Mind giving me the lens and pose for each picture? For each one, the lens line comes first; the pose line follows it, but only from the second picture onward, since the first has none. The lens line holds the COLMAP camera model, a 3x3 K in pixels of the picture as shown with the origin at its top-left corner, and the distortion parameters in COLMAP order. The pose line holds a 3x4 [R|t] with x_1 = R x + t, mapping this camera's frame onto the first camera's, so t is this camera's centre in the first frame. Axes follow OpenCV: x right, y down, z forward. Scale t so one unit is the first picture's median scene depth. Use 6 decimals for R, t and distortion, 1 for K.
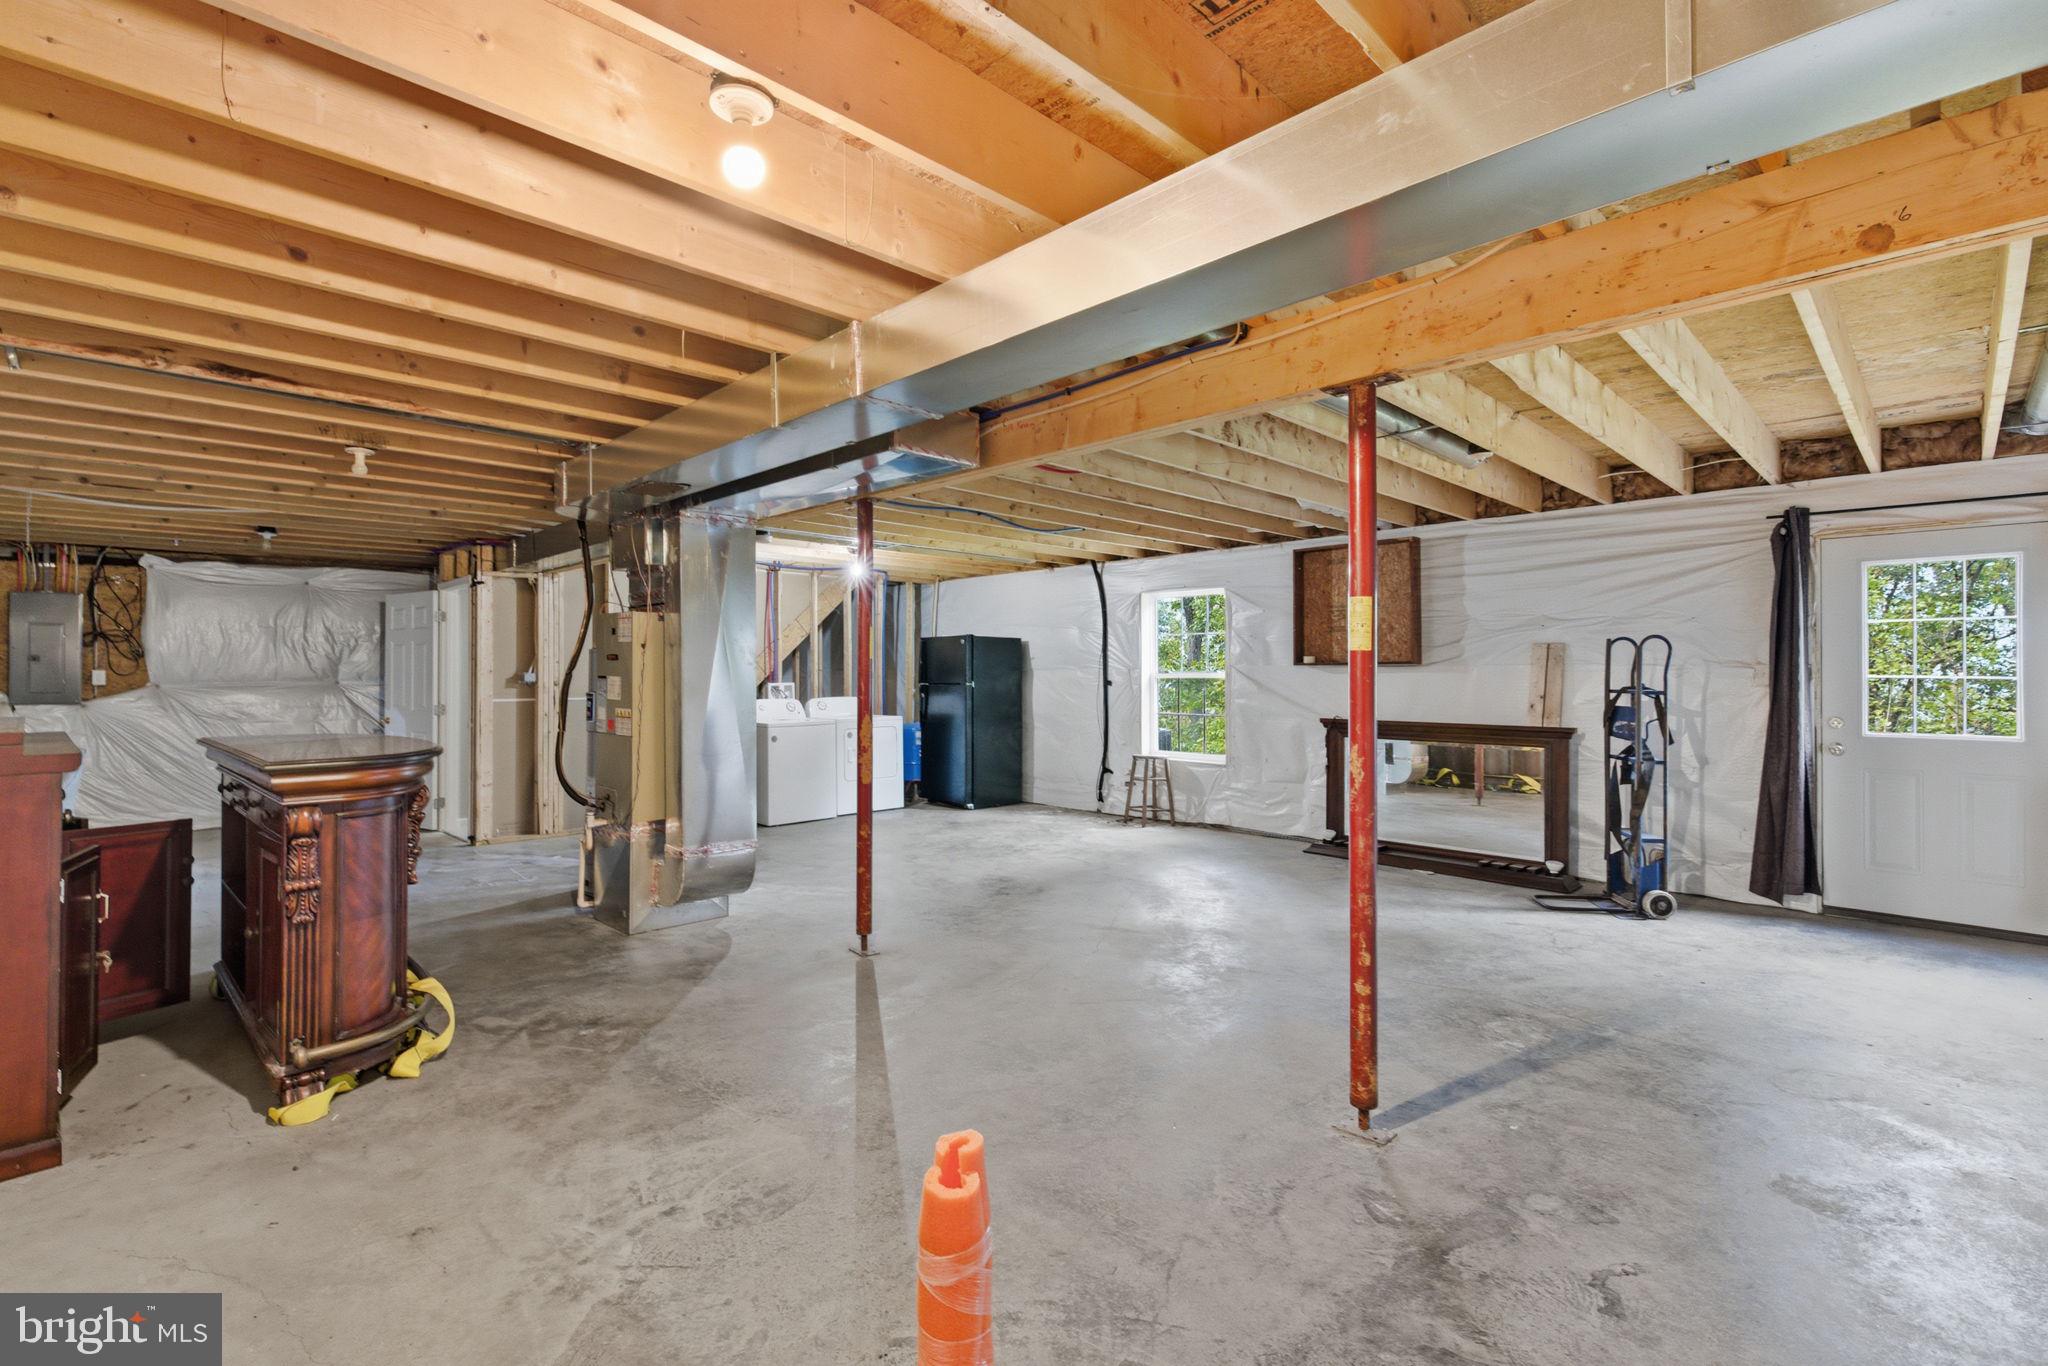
lens RADIAL K [[908.6, 0, 1008.9], [0, 908.6, 685.5], [0, 0, 1]] dist [0.002167, 0.000336]
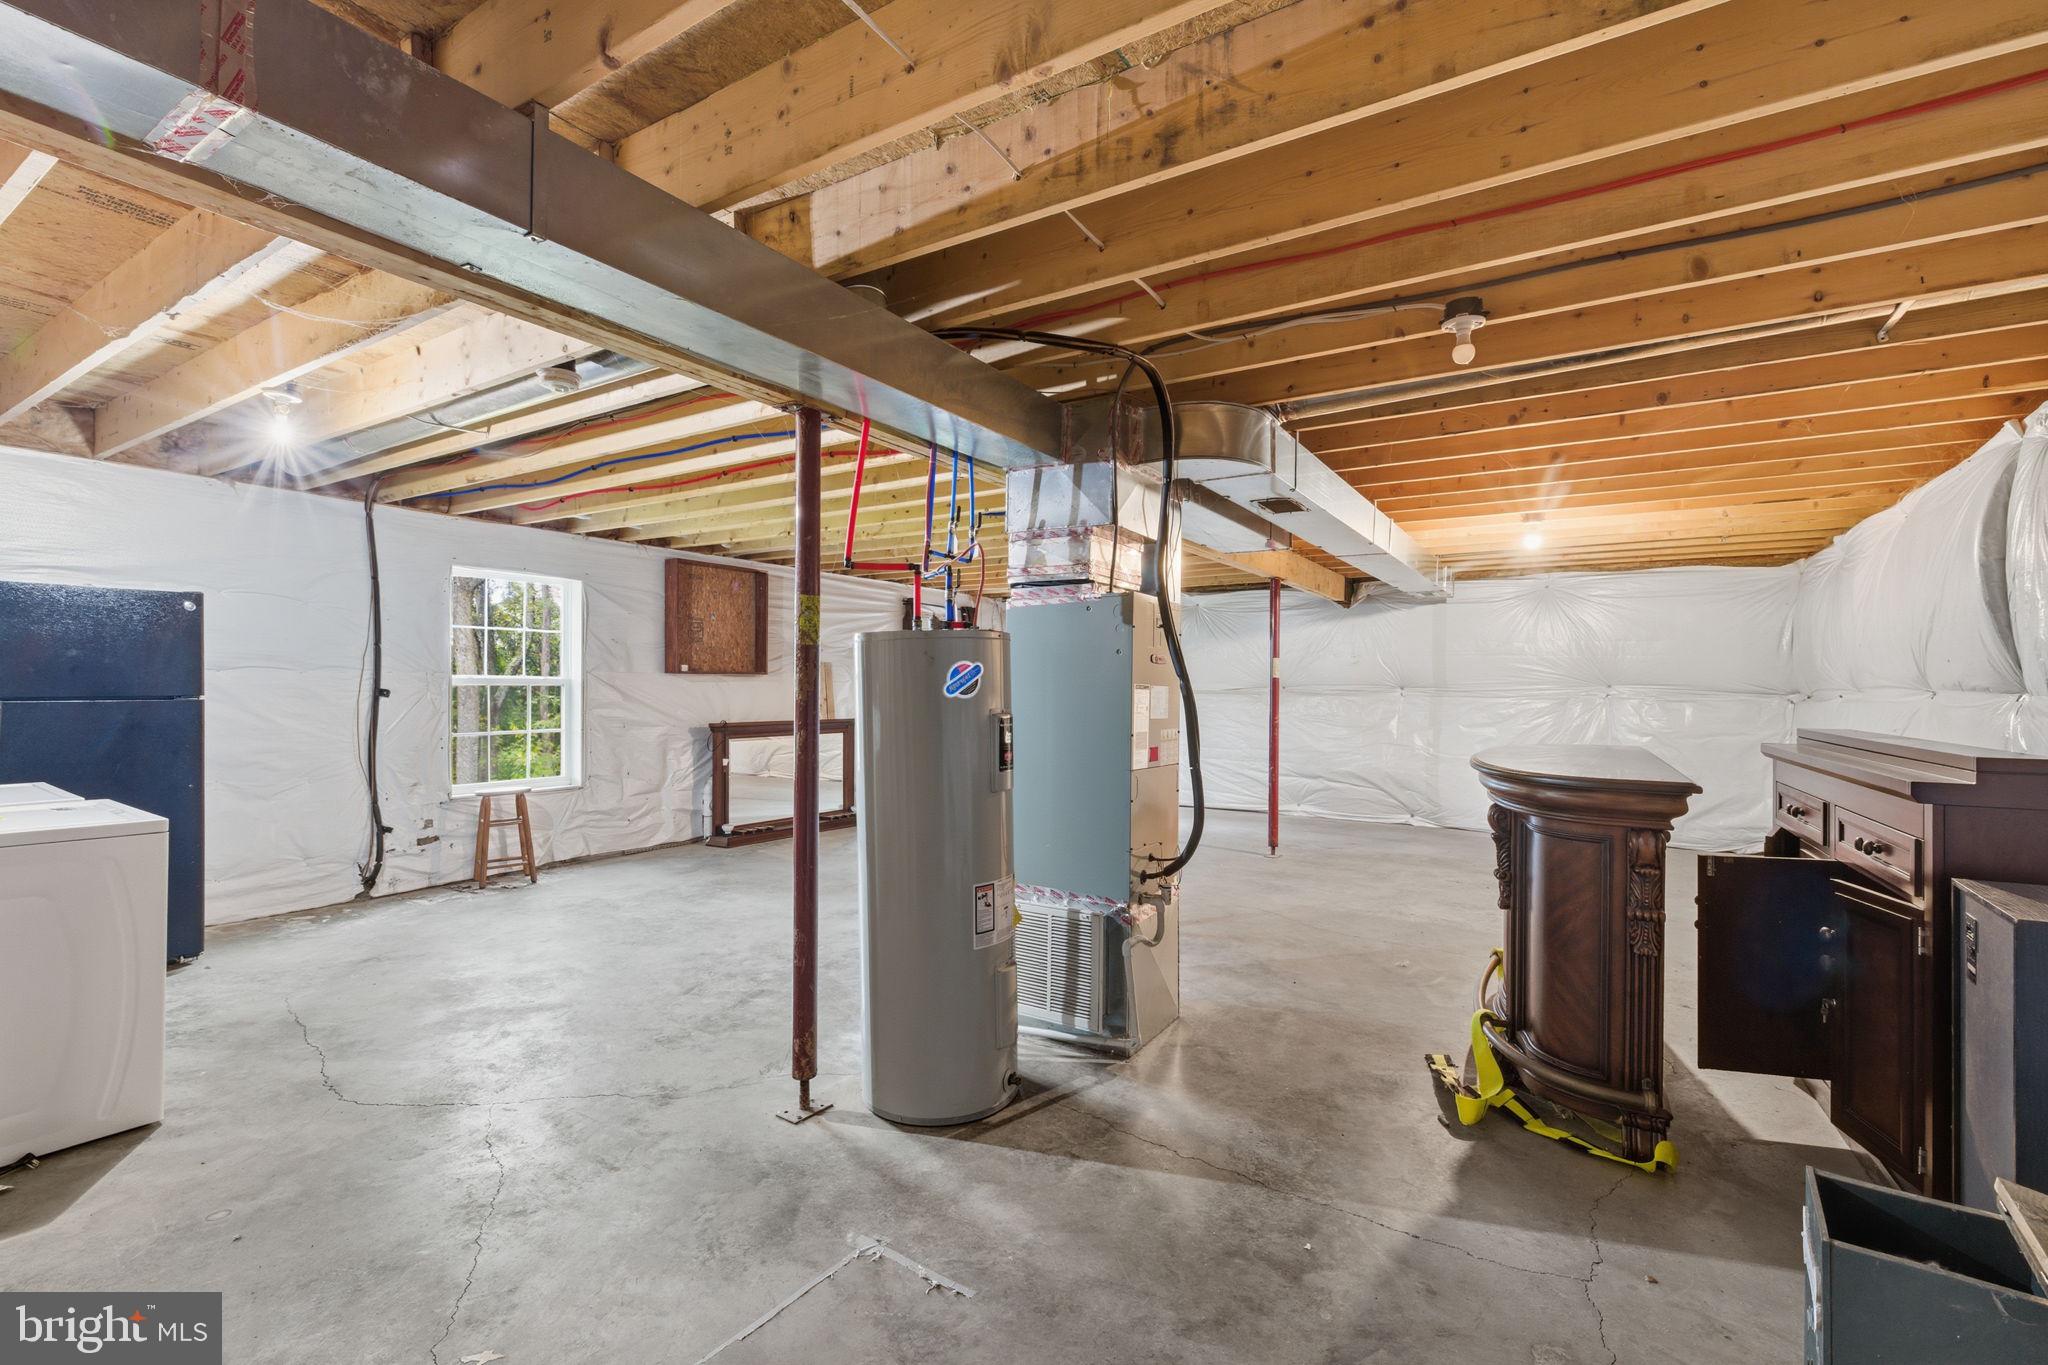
lens RADIAL K [[908.6, 0, 1008.9], [0, 908.6, 685.0], [0, 0, 1]] dist [0.002167, 0.000336]
pose [[-0.229585, 0.003601, 0.973282, -0.670089], [0.010027, 0.999949, -0.001335, -0.003532], [-0.973237, 0.009453, -0.229609, 0.776496]]
